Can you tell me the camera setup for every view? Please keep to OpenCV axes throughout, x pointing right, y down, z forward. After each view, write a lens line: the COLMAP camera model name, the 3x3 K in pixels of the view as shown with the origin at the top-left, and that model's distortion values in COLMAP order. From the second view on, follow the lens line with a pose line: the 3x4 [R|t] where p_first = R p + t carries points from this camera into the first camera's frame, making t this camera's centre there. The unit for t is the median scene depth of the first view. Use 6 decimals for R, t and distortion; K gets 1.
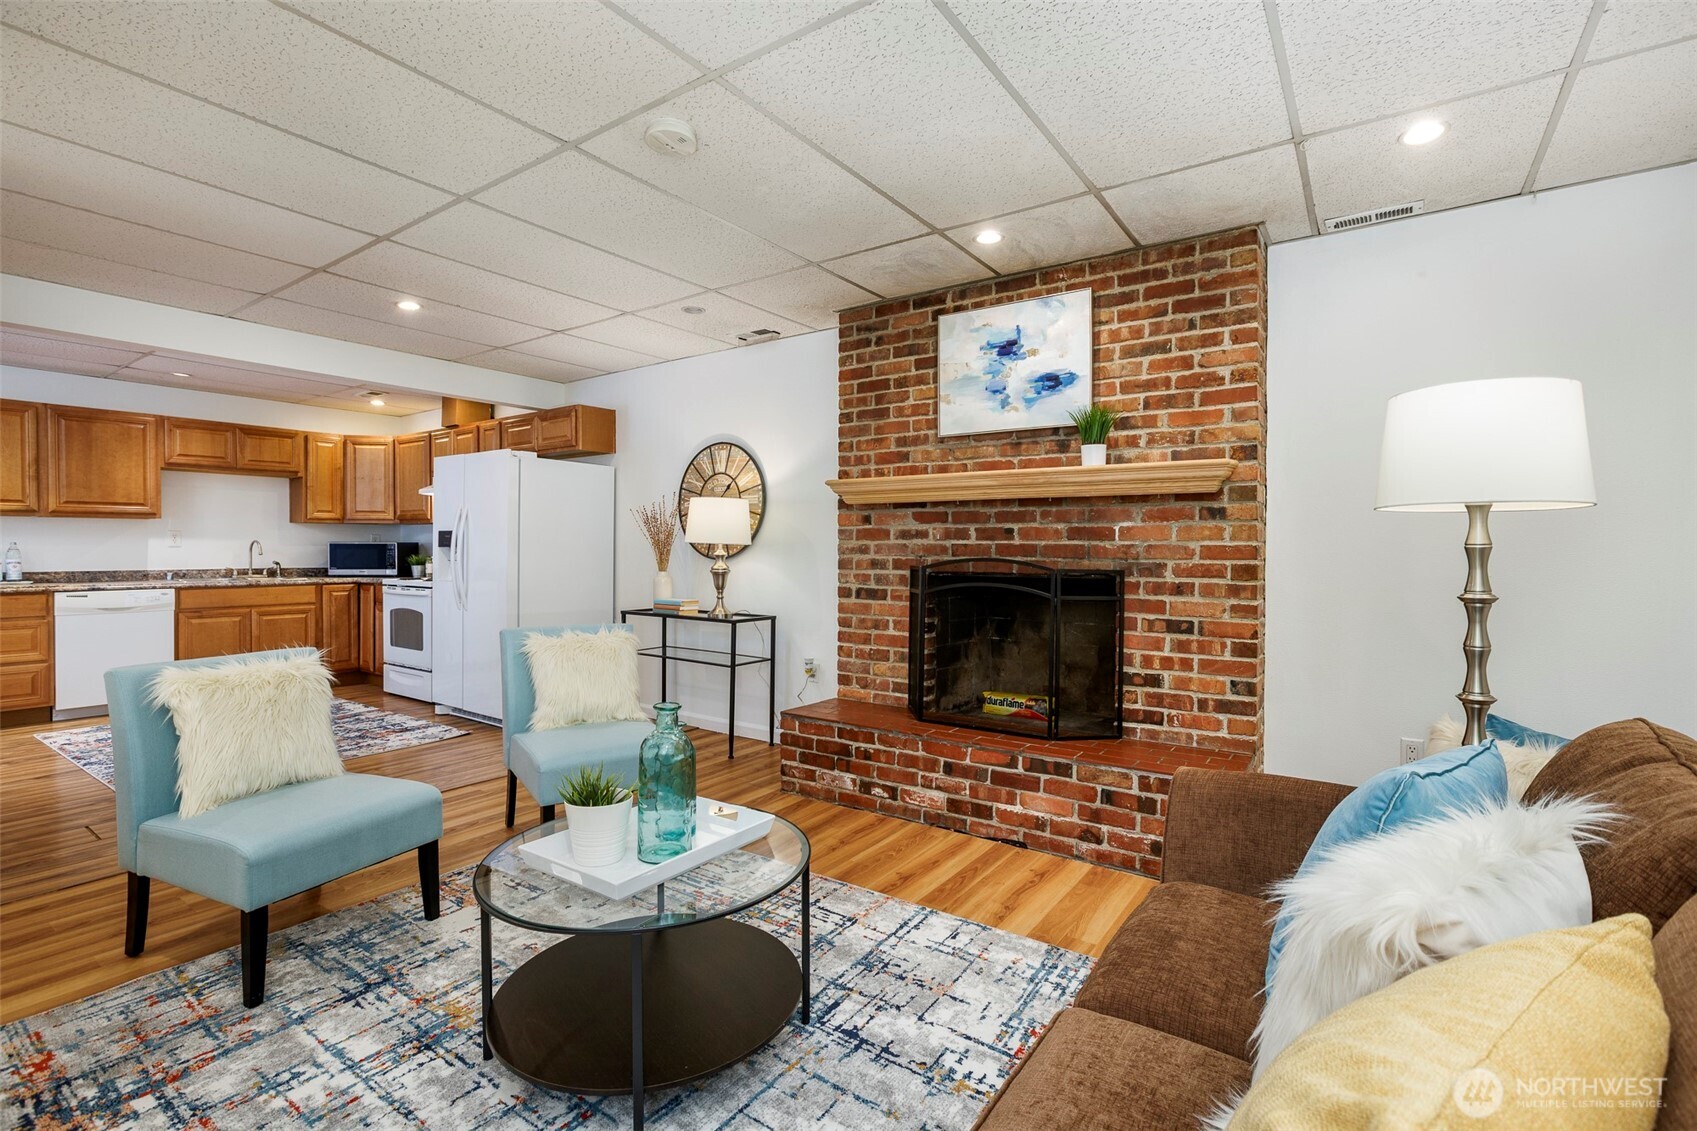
lens RADIAL K [[863.8, 0, 878.6], [0, 863.8, 547.9], [0, 0, 1]] dist [-0.020288, 0.000656]
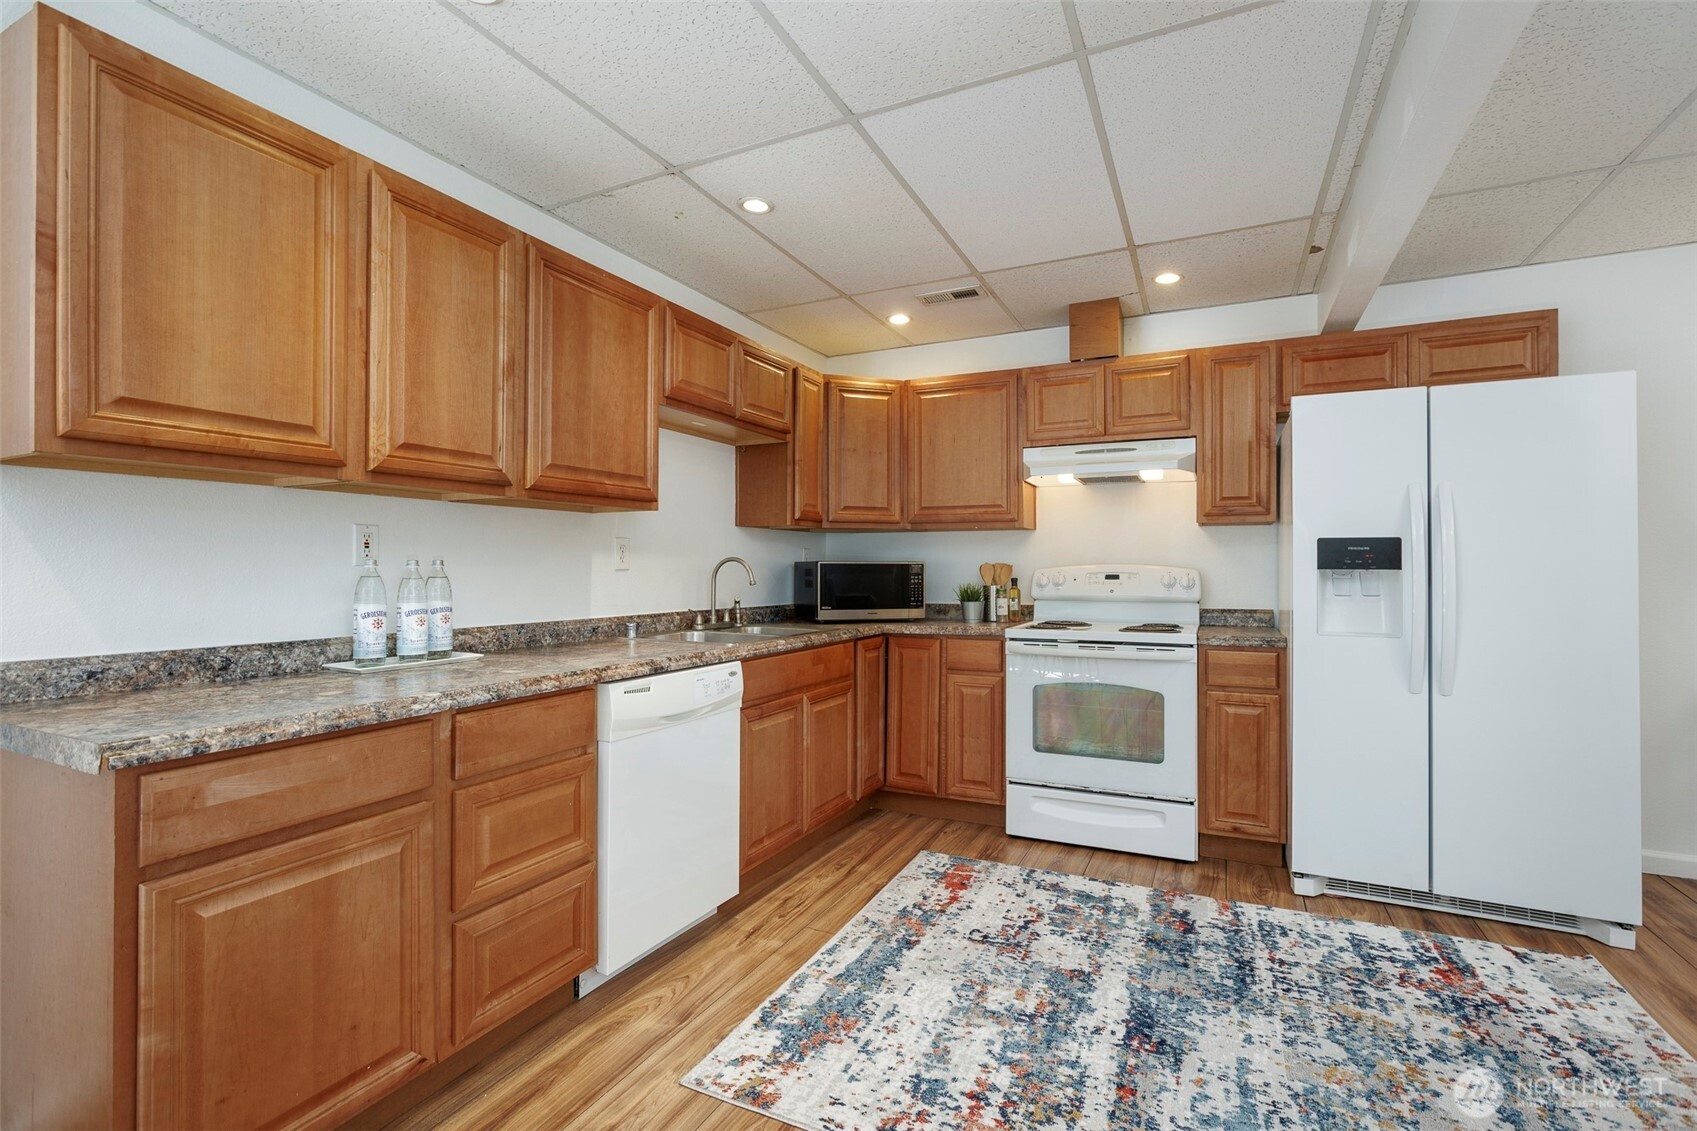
lens RADIAL K [[808.4, 0, 841.1], [0, 808.4, 568.1], [0, 0, 1]] dist [0.011838, 0.001323]
pose [[0.984251, -0.010320, 0.176472, -0.729090], [0.010518, 0.999945, -0.000187, -0.002485], [-0.176461, 0.002041, 0.984306, 0.483465]]
